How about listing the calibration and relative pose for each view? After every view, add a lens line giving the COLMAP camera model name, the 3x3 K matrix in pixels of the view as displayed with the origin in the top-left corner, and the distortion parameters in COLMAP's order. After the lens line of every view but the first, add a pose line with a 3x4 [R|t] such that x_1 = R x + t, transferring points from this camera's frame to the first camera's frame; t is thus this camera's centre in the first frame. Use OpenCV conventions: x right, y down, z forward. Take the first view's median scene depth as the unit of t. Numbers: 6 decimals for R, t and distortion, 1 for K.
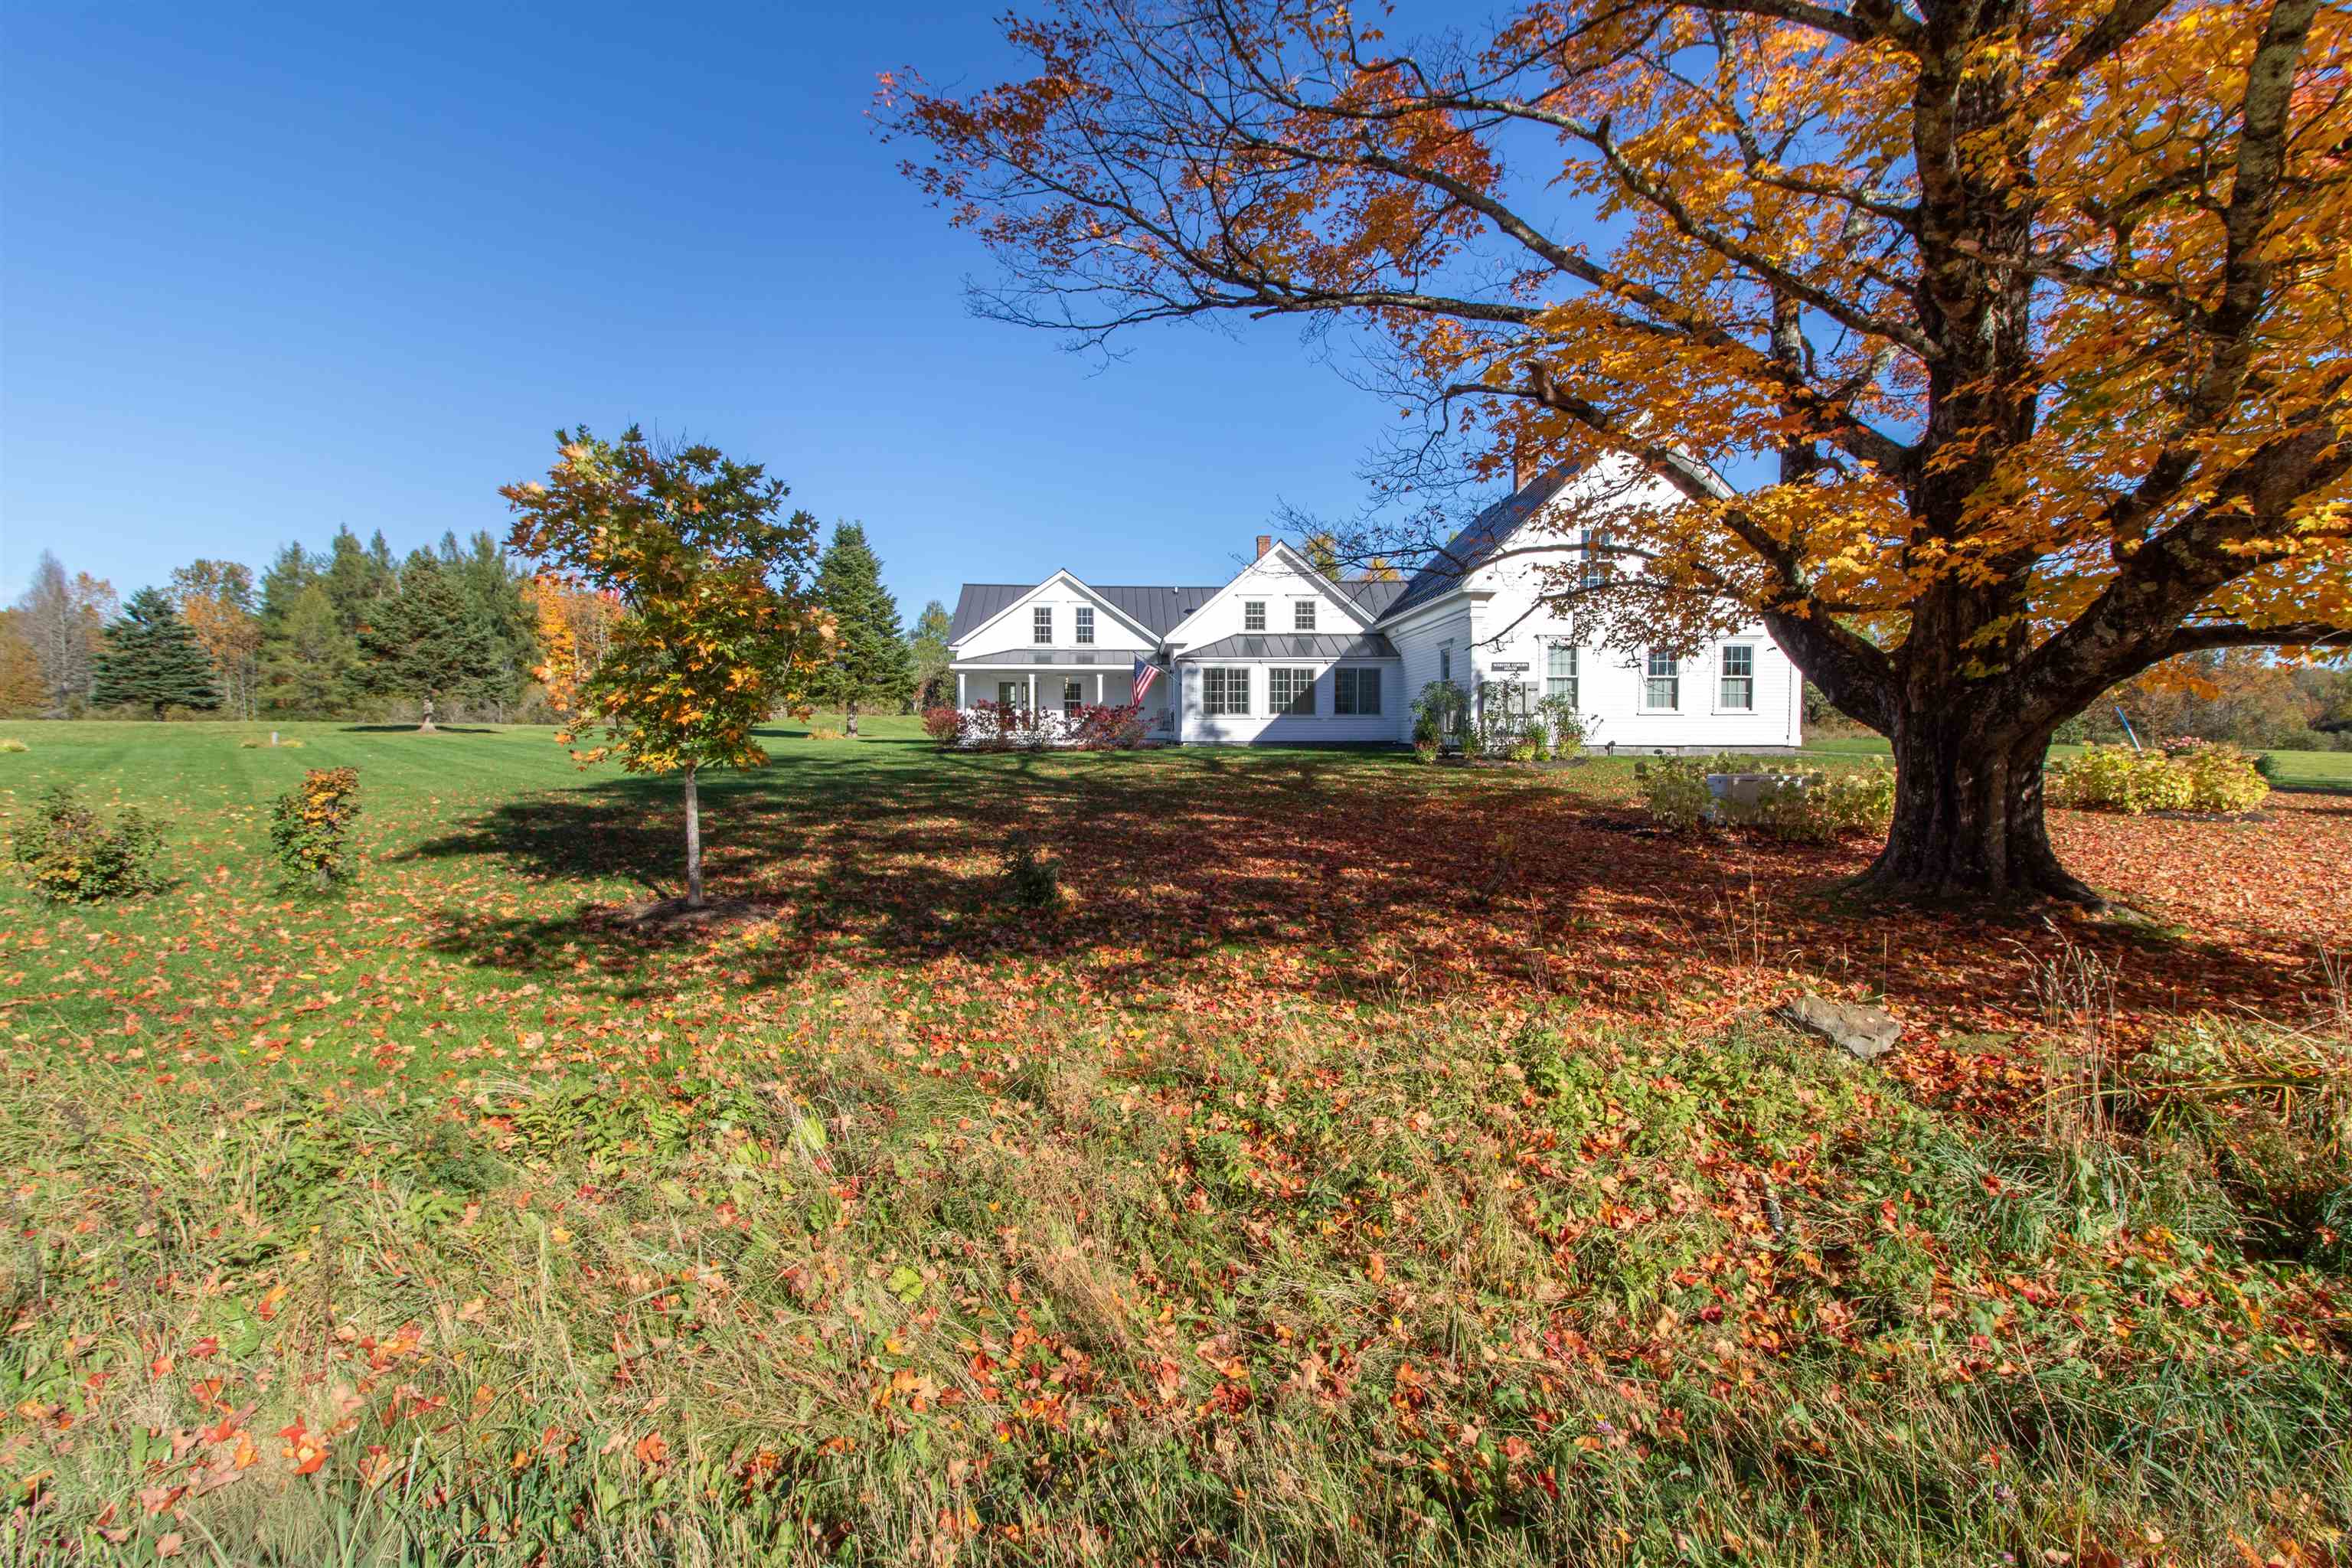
lens RADIAL K [[1096.2, 0, 1176.0], [0, 1096.2, 784.0], [0, 0, 1]] dist [0.001460, 0.000000]
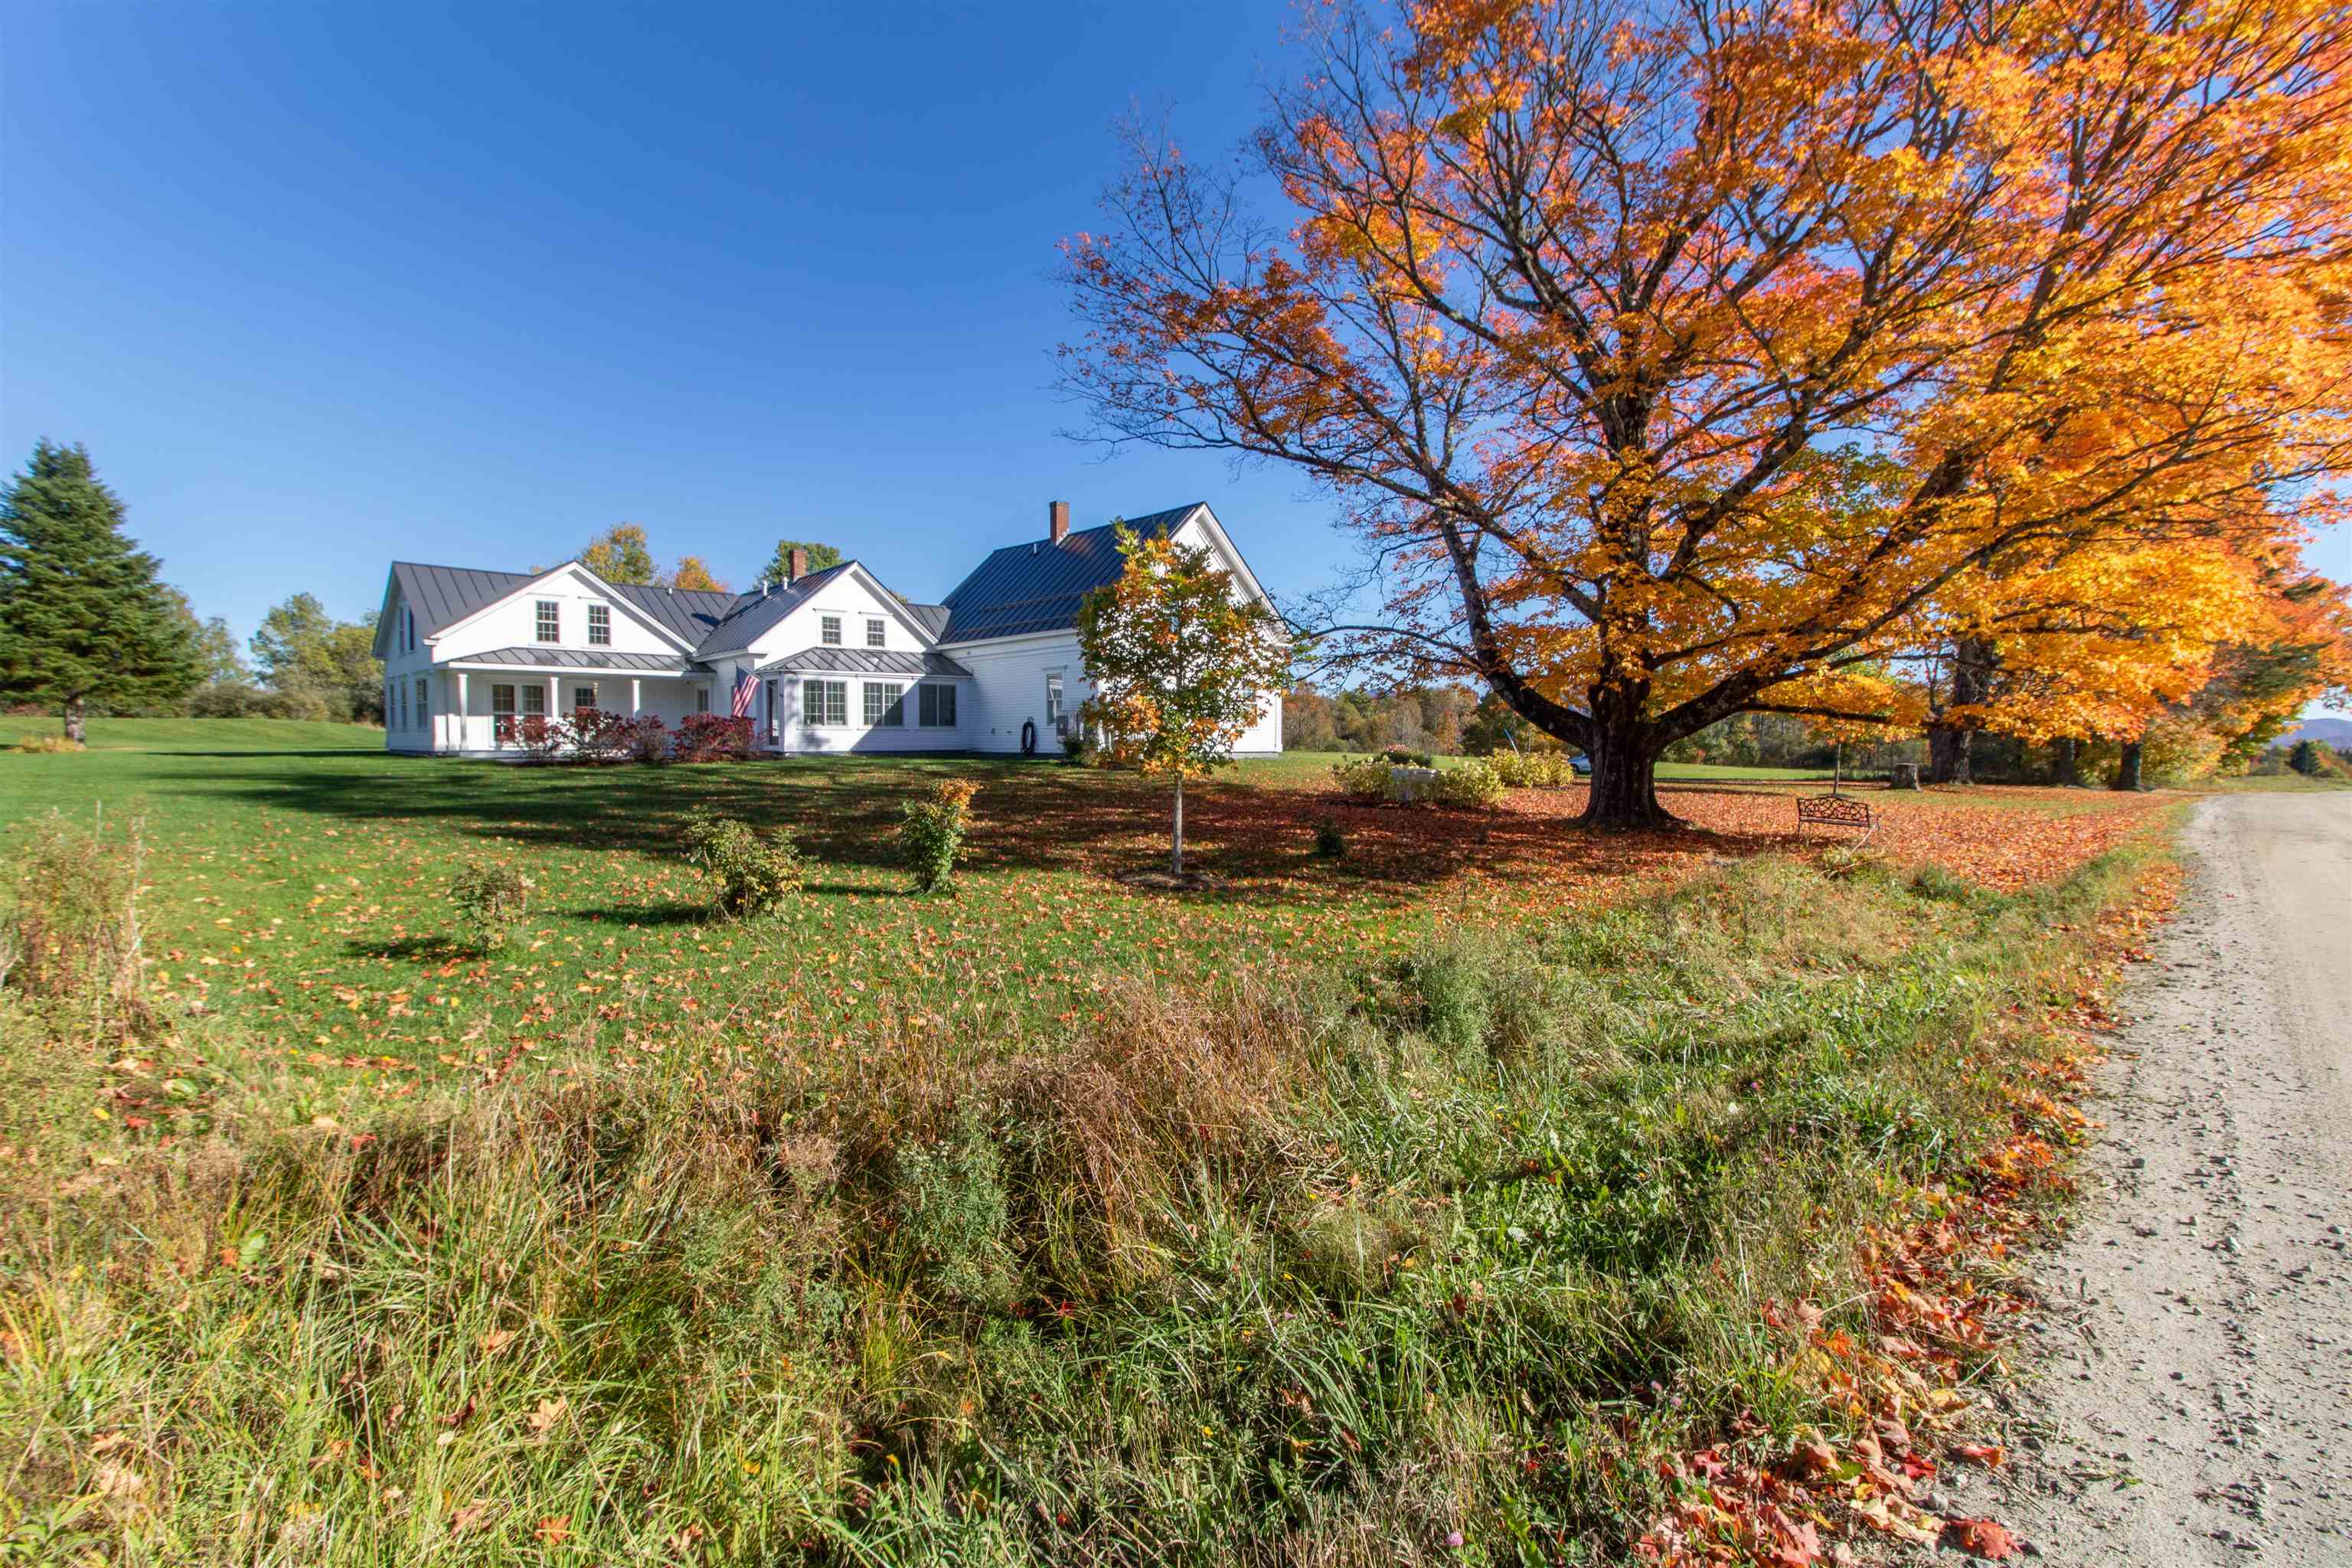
lens RADIAL K [[1119.9, 0, 1176.0], [0, 1119.9, 784.0], [0, 0, 1]] dist [0.017896, -0.000090]
pose [[0.771518, -0.023981, 0.635755, -0.356357], [0.029962, 0.999550, 0.001343, 0.000649], [-0.635502, 0.018013, 0.771889, -0.027898]]
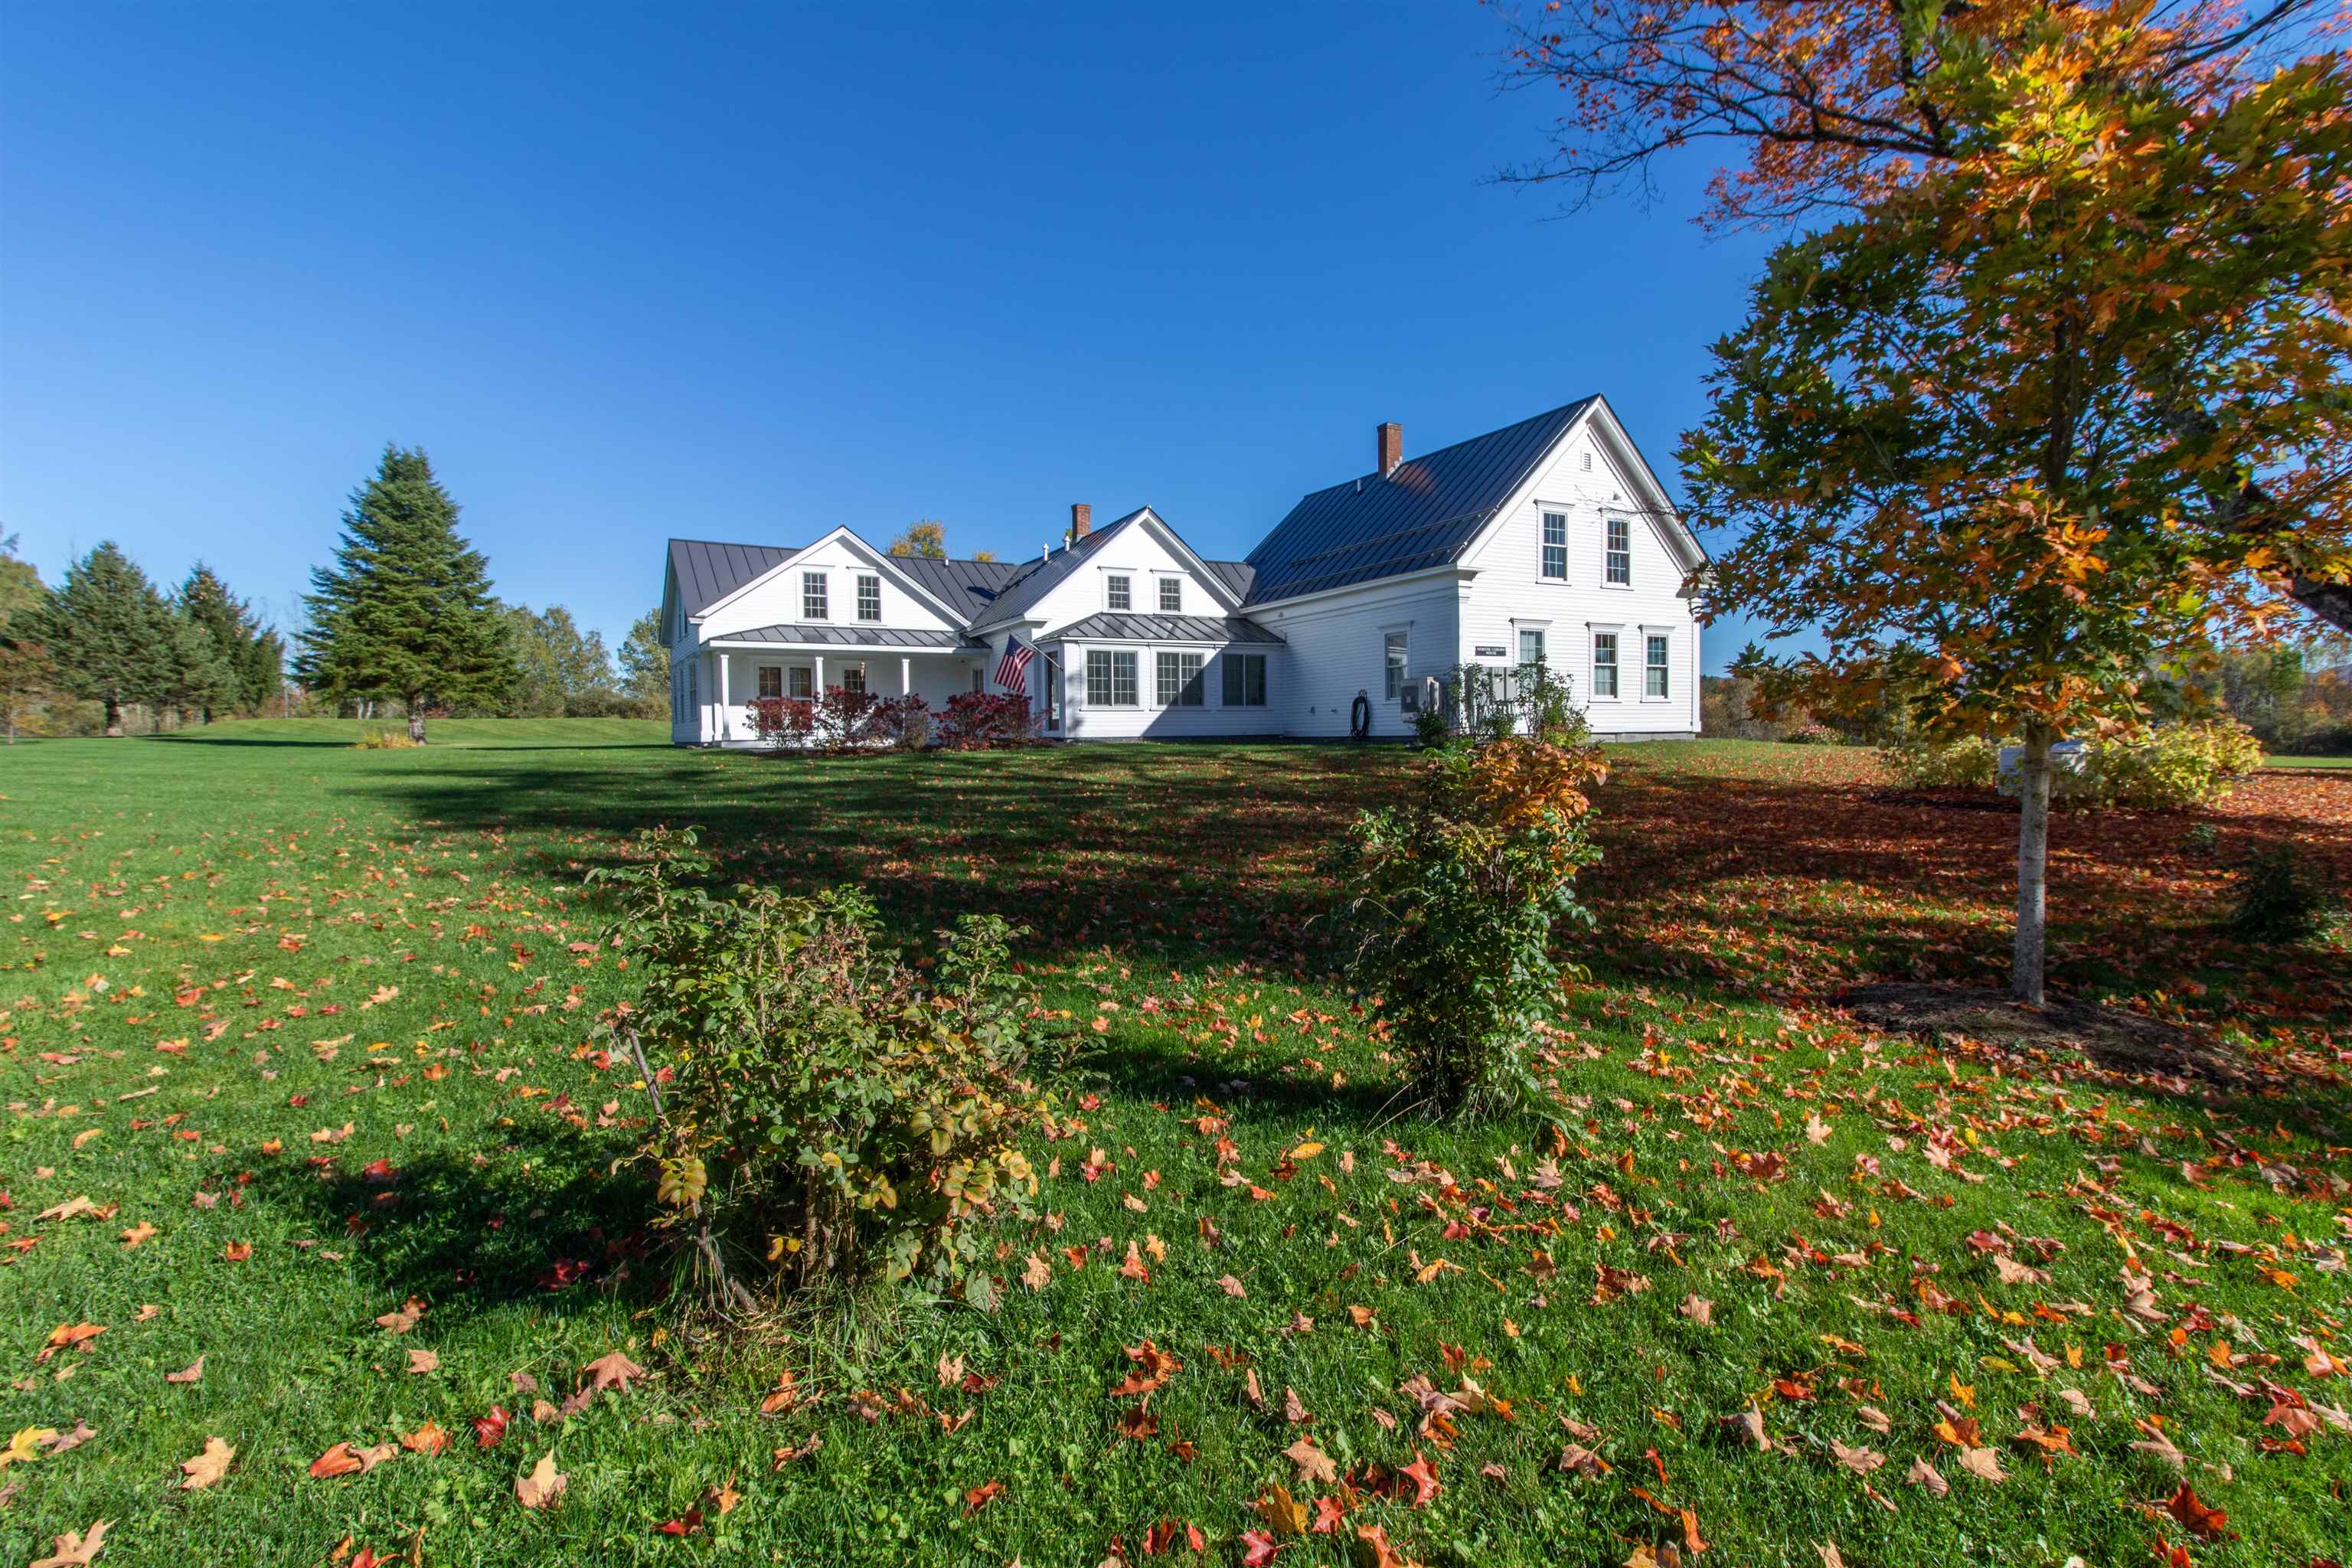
lens RADIAL K [[1119.9, 0, 1176.0], [0, 1119.9, 784.0], [0, 0, 1]] dist [0.017896, -0.000090]
pose [[0.902721, -0.028290, 0.429295, -0.271863], [0.032191, 0.999480, -0.001825, 0.000909], [-0.429021, 0.015467, 0.903162, 0.182731]]
